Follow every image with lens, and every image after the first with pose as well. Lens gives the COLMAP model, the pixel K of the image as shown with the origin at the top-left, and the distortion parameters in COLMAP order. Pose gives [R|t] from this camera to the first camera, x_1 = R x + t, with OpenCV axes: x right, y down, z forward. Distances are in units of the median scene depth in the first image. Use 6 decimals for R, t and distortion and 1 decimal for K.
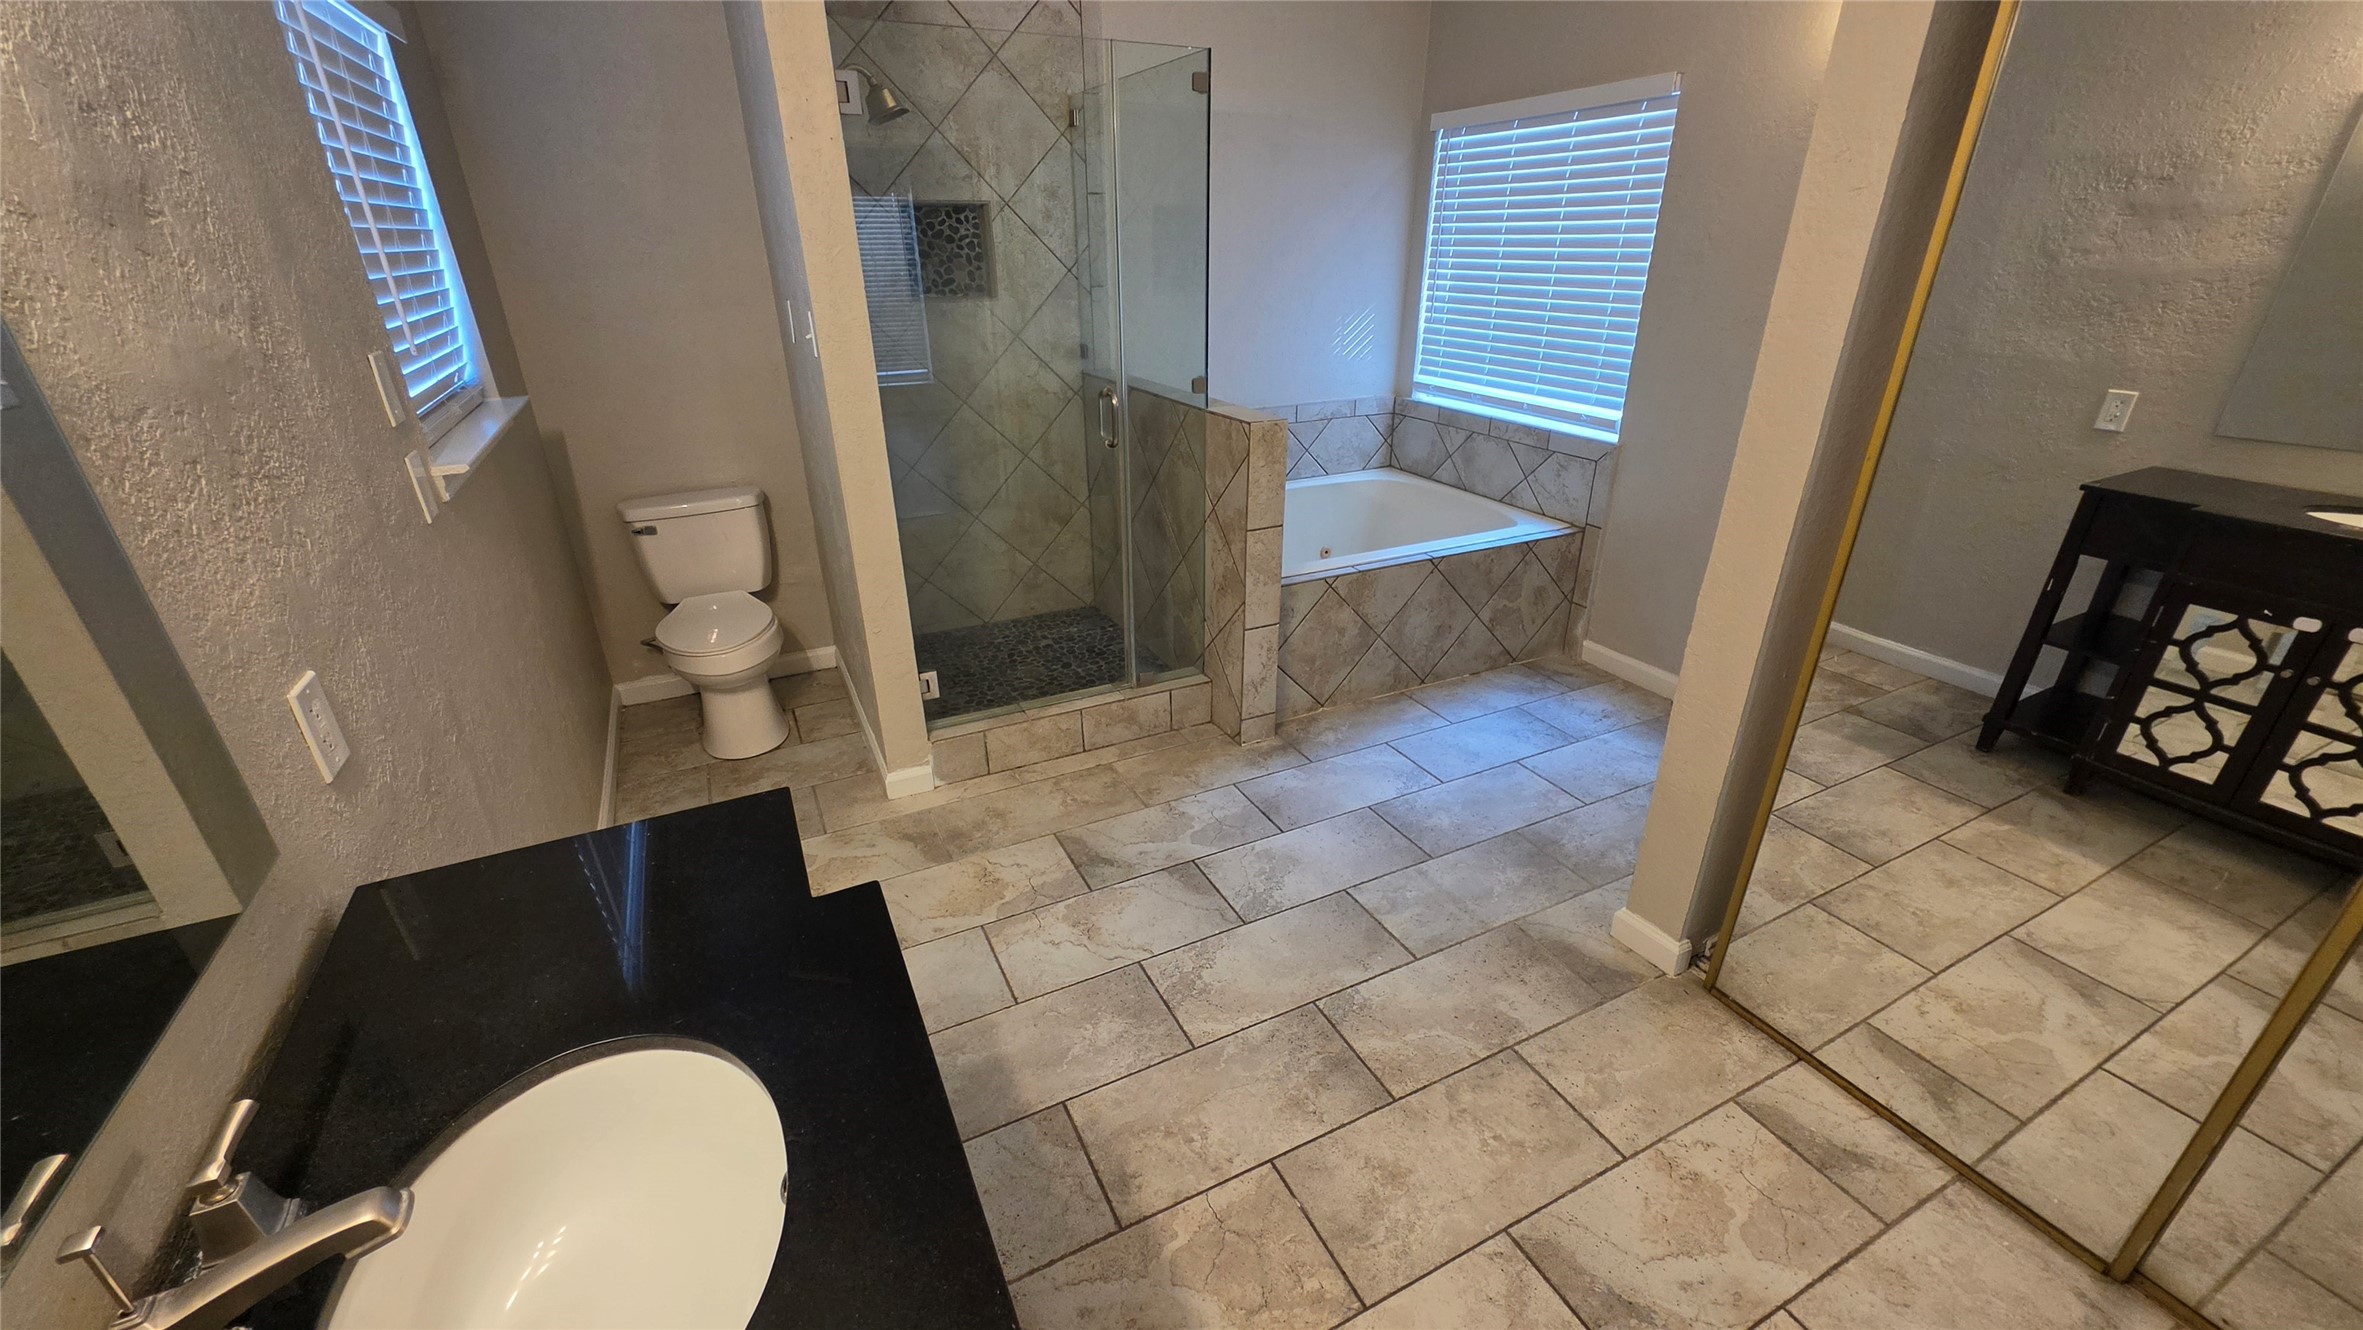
lens RADIAL K [[933.9, 0, 1185.3], [0, 933.9, 680.2], [0, 0, 1]] dist [-0.001014, -0.000113]
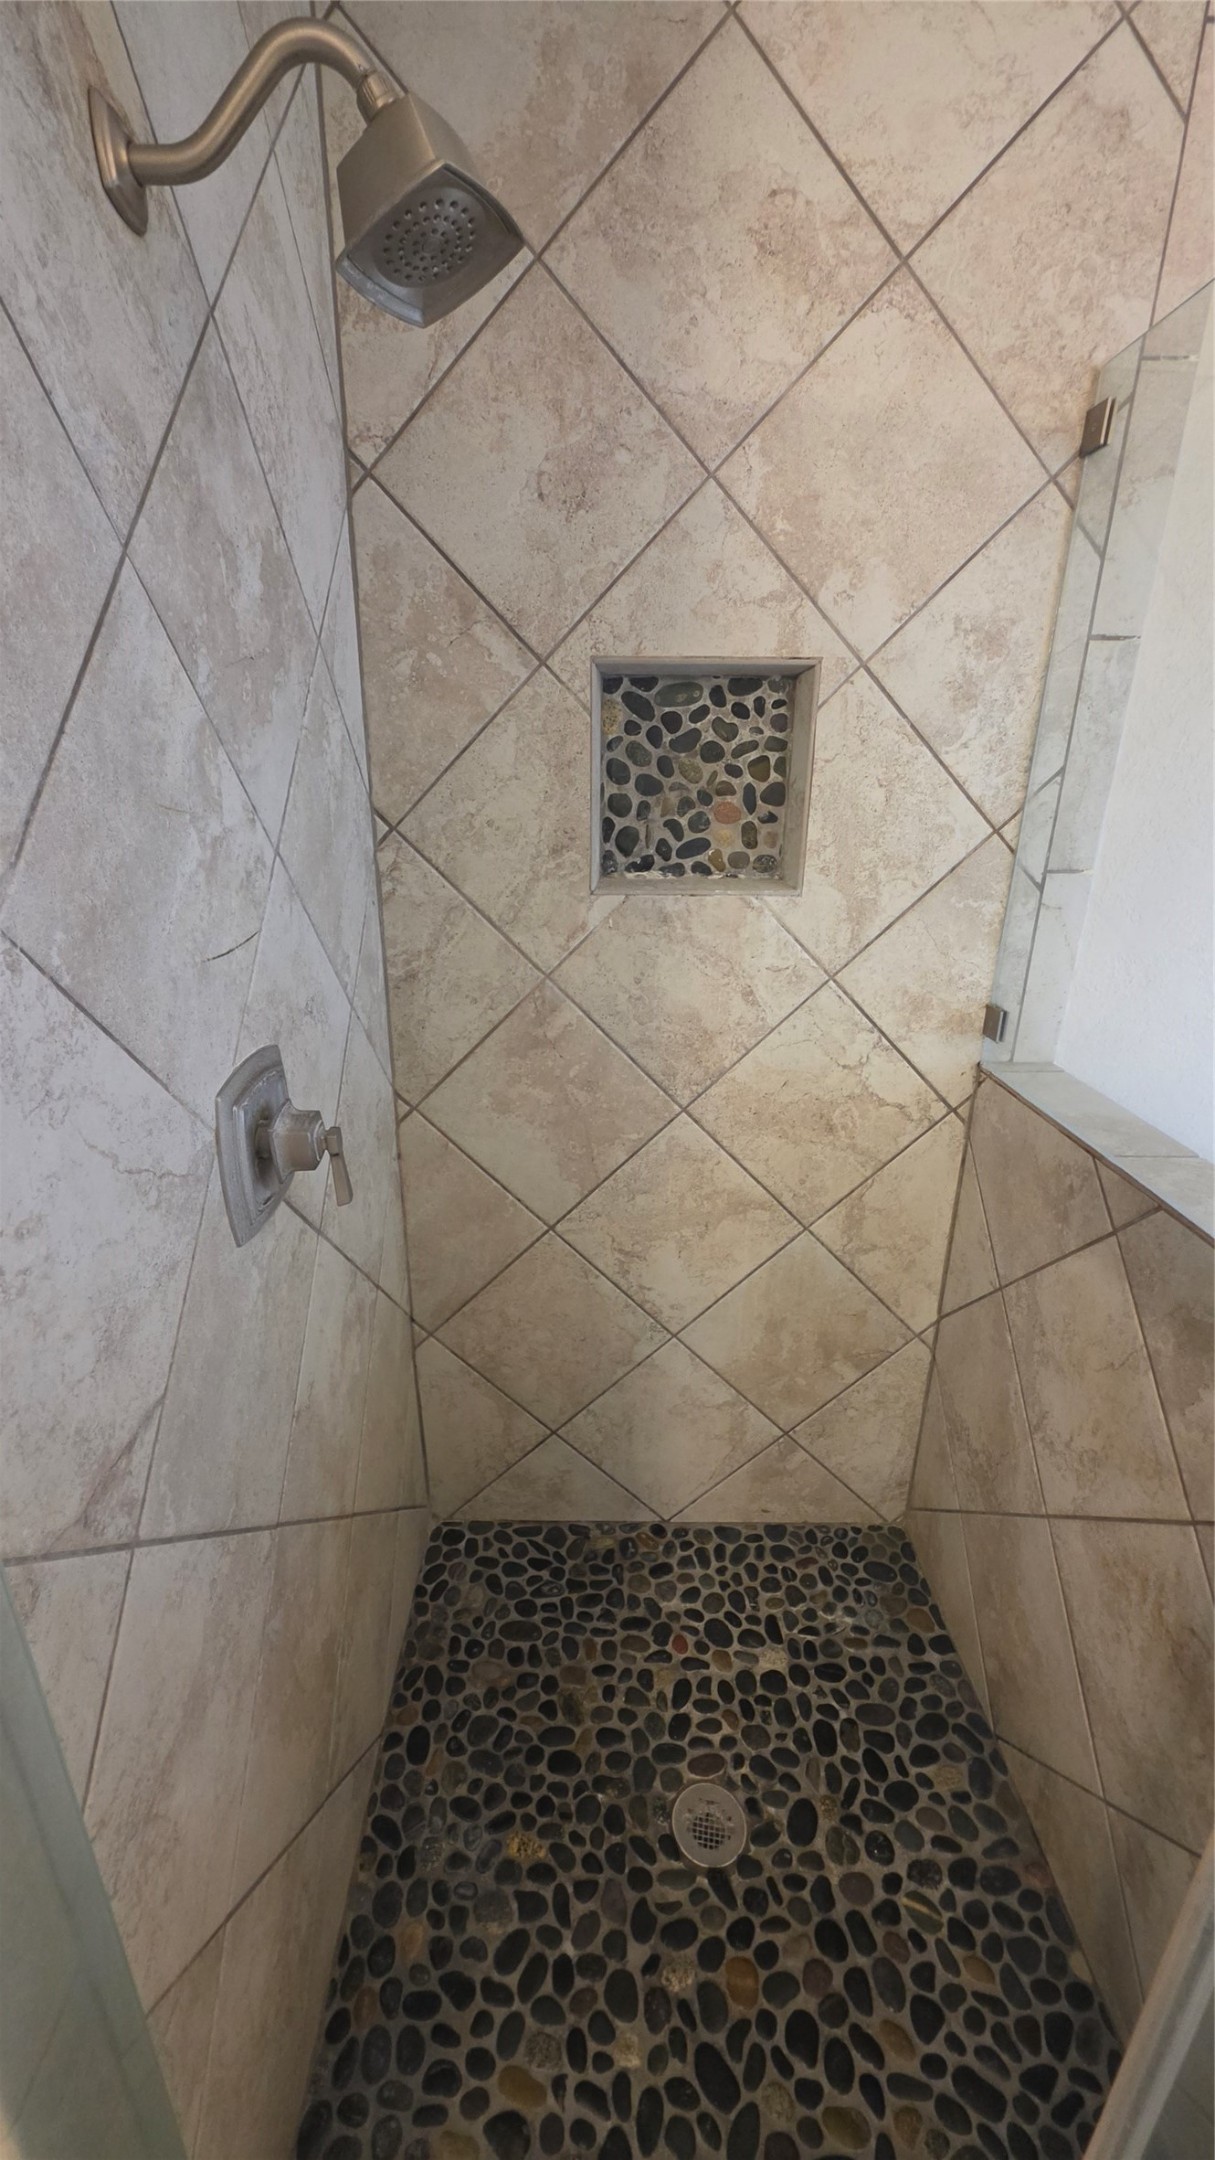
lens RADIAL K [[863.3, 0, 592.0], [0, 863.3, 1086.7], [0, 0, 1]] dist [0.000870, 0.000307]
pose [[0.895436, 0.161730, -0.414774, -0.142248], [-0.199039, 0.978814, -0.048033, -0.368483], [0.398218, 0.125567, 0.908656, 0.803681]]
